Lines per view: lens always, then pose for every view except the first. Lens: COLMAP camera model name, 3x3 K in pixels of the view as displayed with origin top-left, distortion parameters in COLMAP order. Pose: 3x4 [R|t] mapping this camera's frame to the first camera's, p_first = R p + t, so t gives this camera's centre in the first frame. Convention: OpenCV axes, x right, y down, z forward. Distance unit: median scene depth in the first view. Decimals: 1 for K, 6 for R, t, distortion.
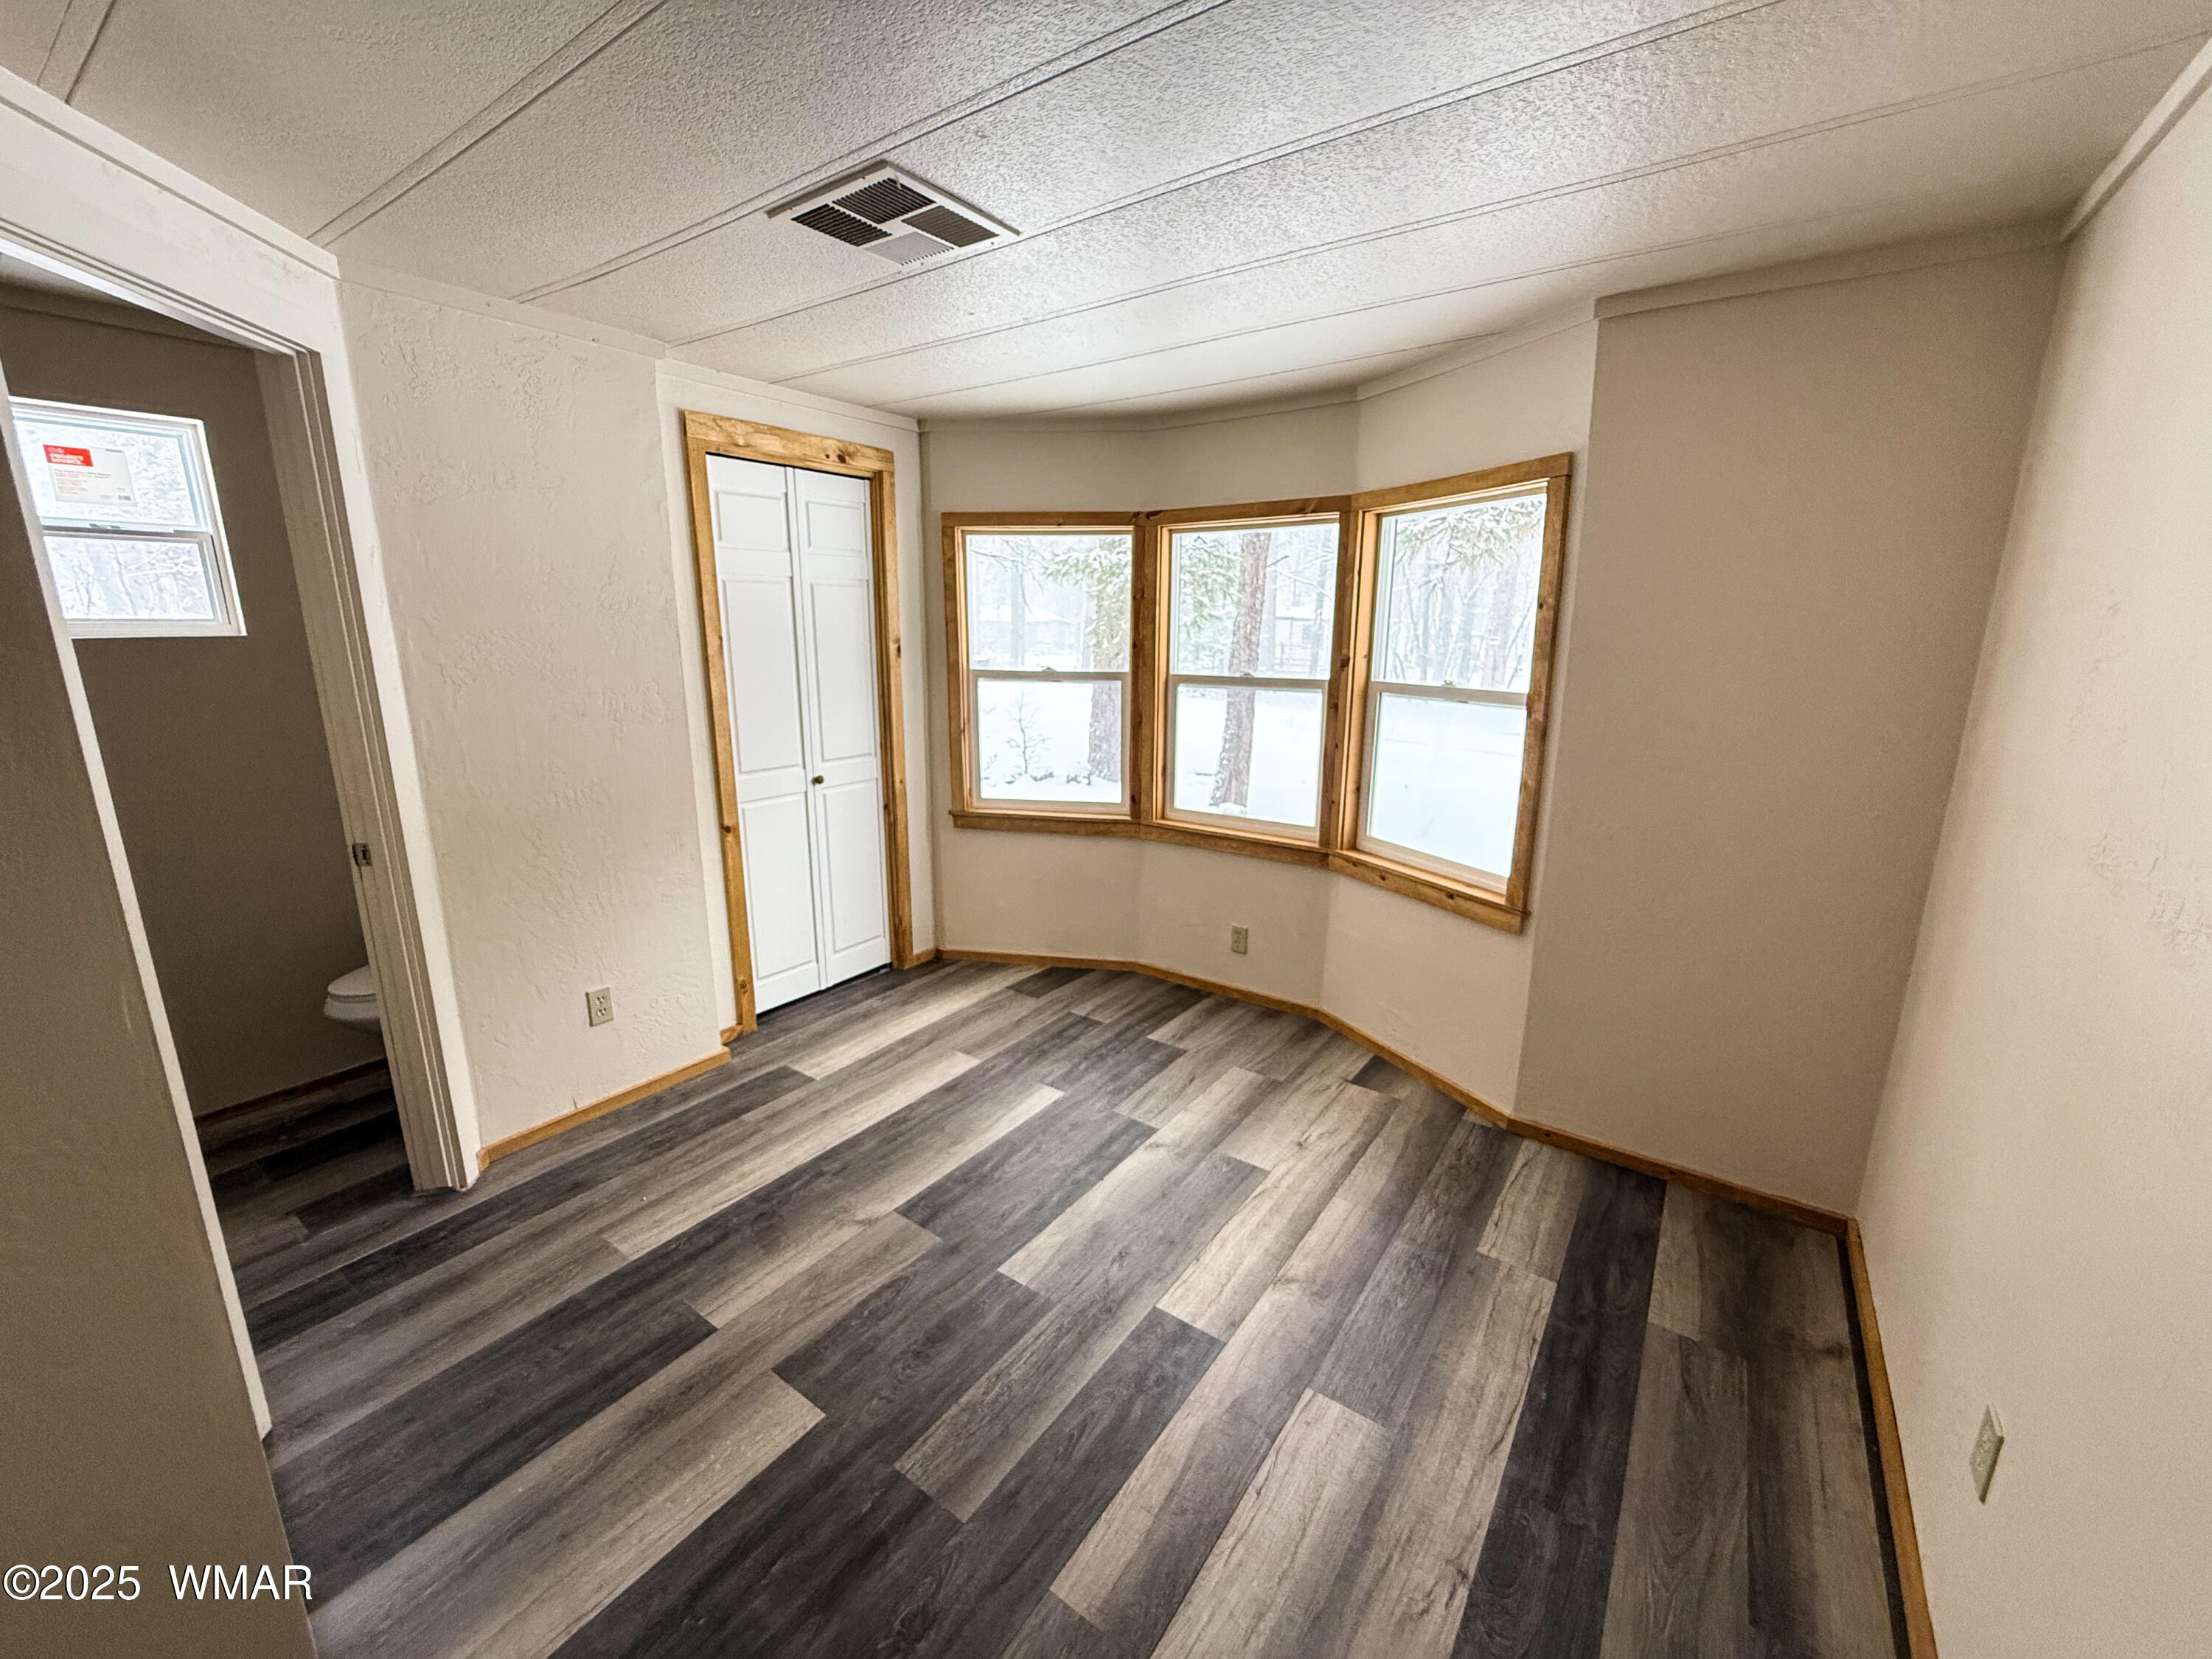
lens RADIAL K [[879.6, 0, 1104.5], [0, 879.6, 826.4], [0, 0, 1]] dist [0.001018, -0.000513]
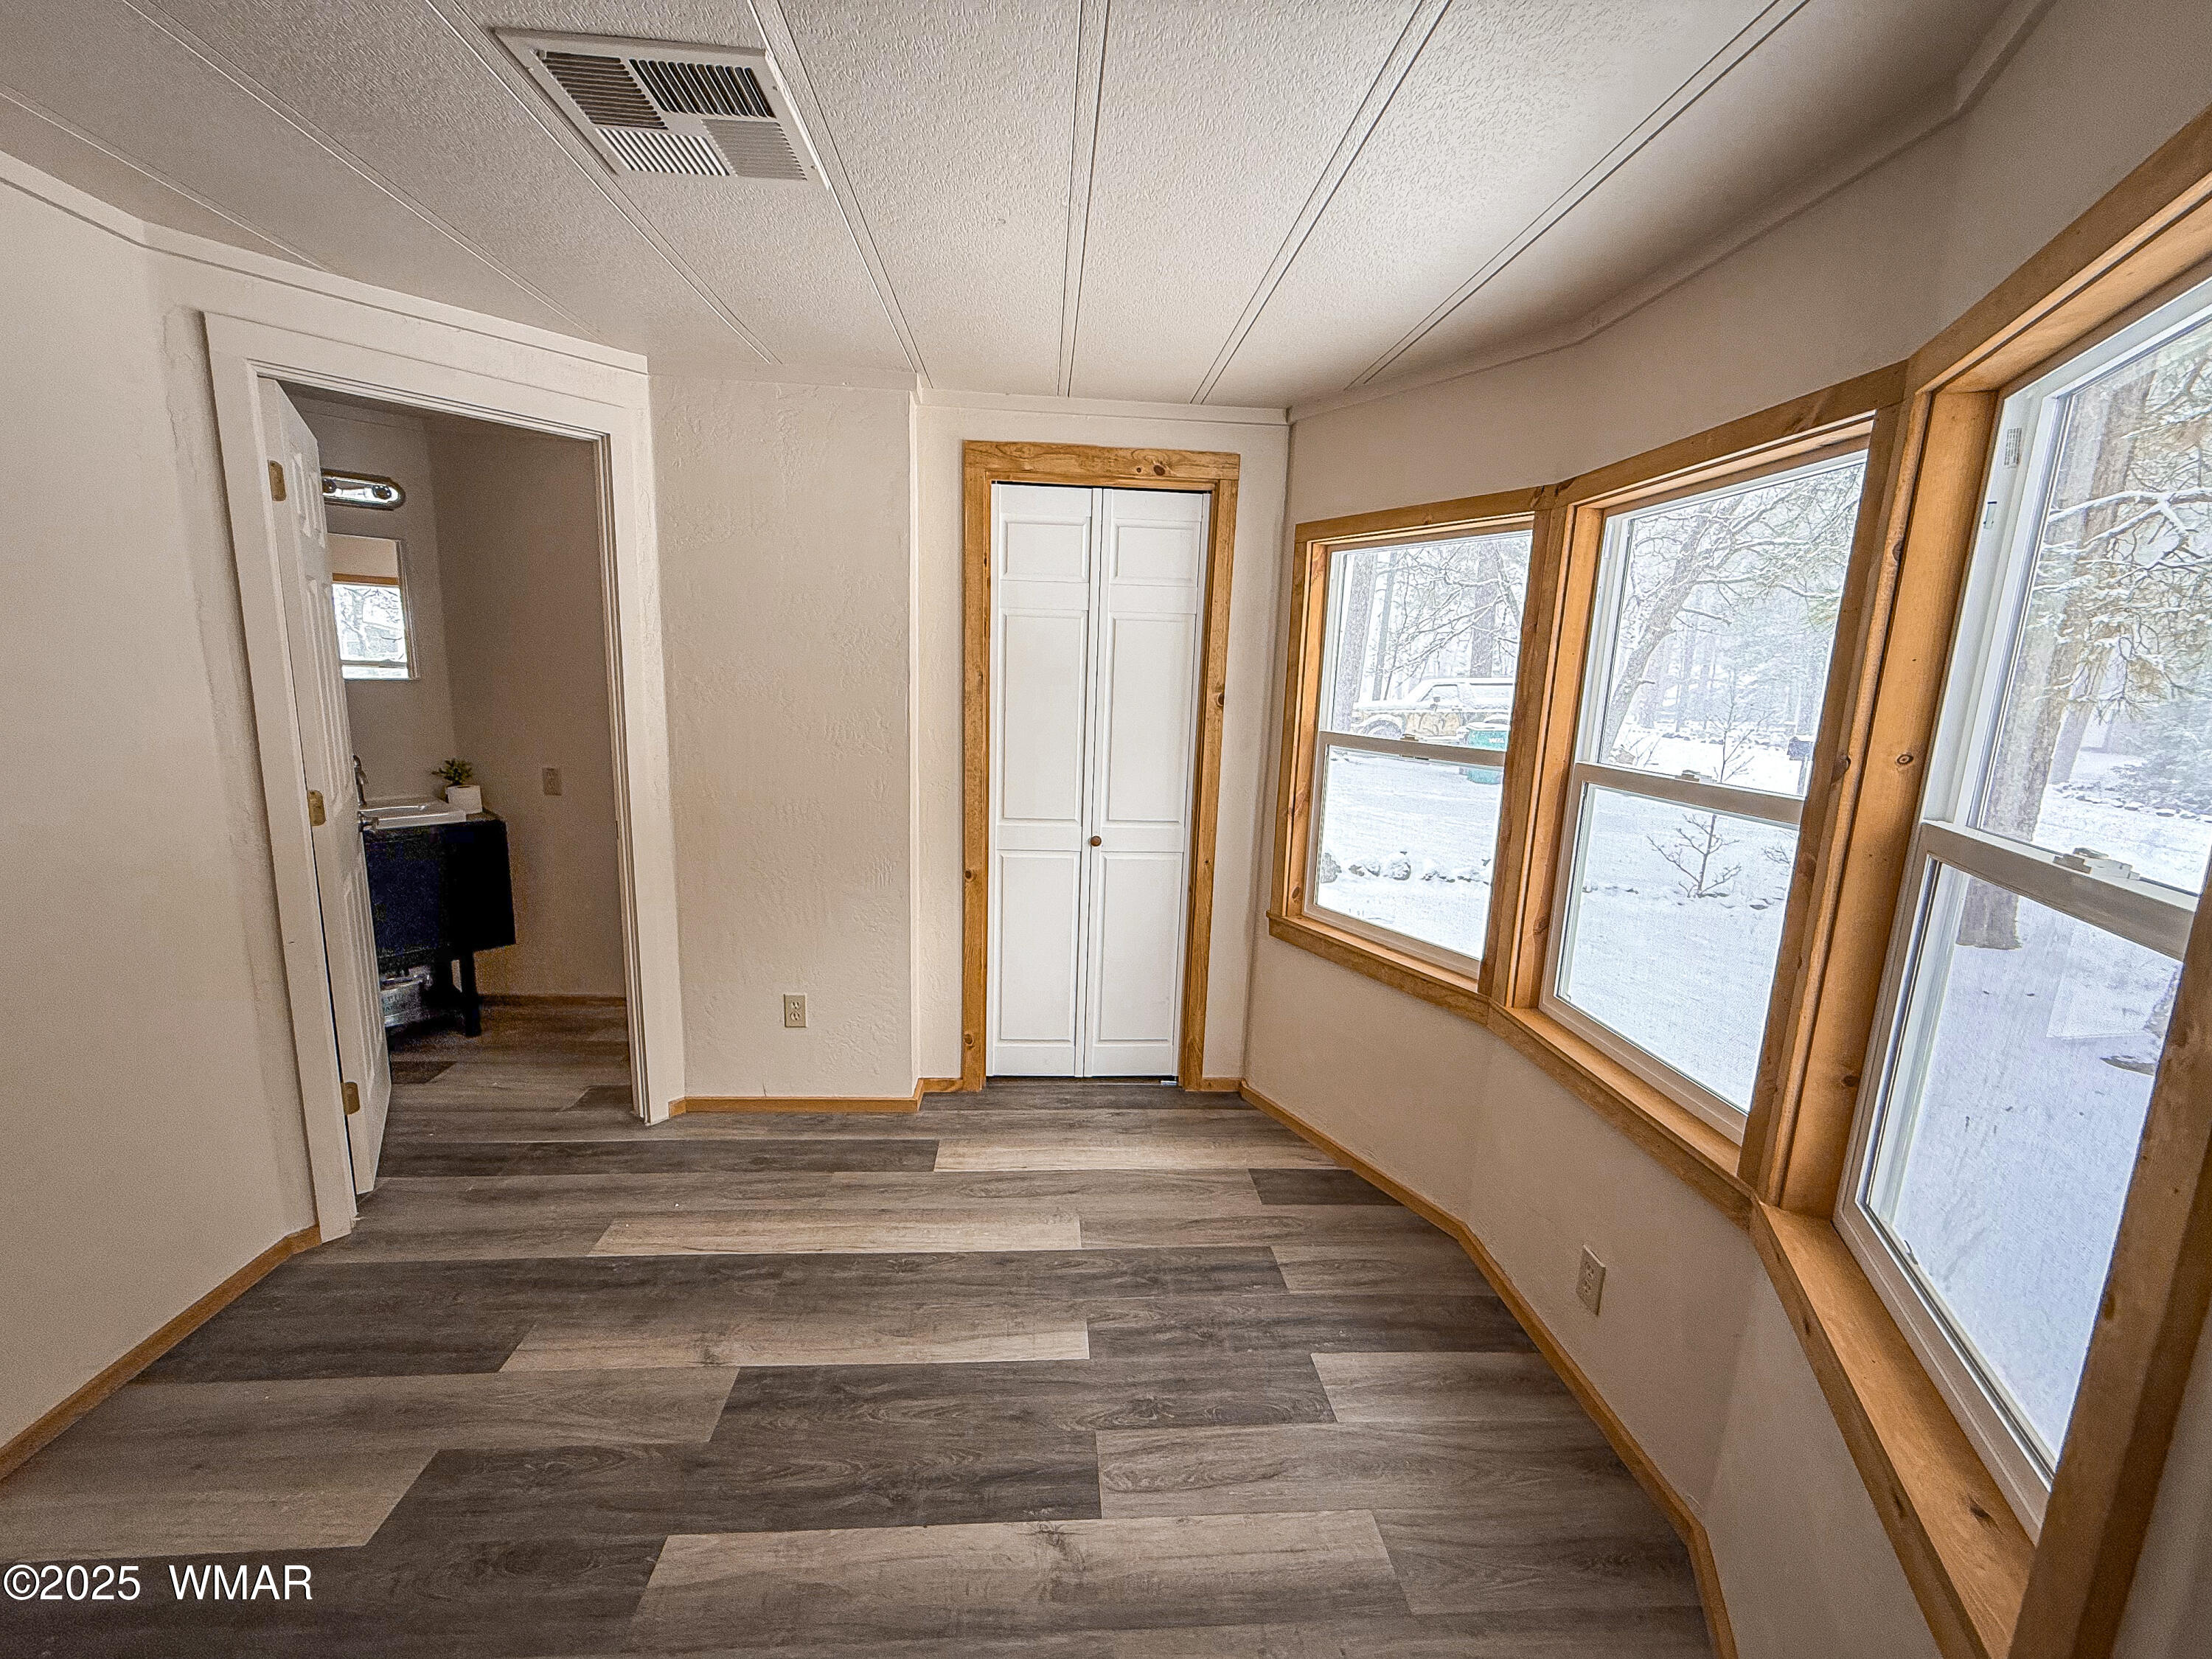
lens RADIAL K [[879.6, 0, 1104.5], [0, 879.6, 826.4], [0, 0, 1]] dist [0.001018, -0.000513]
pose [[0.636524, 0.153085, -0.755912, 0.367754], [-0.204449, 0.978532, 0.026010, -0.099836], [0.743665, 0.137989, 0.654156, 0.474138]]
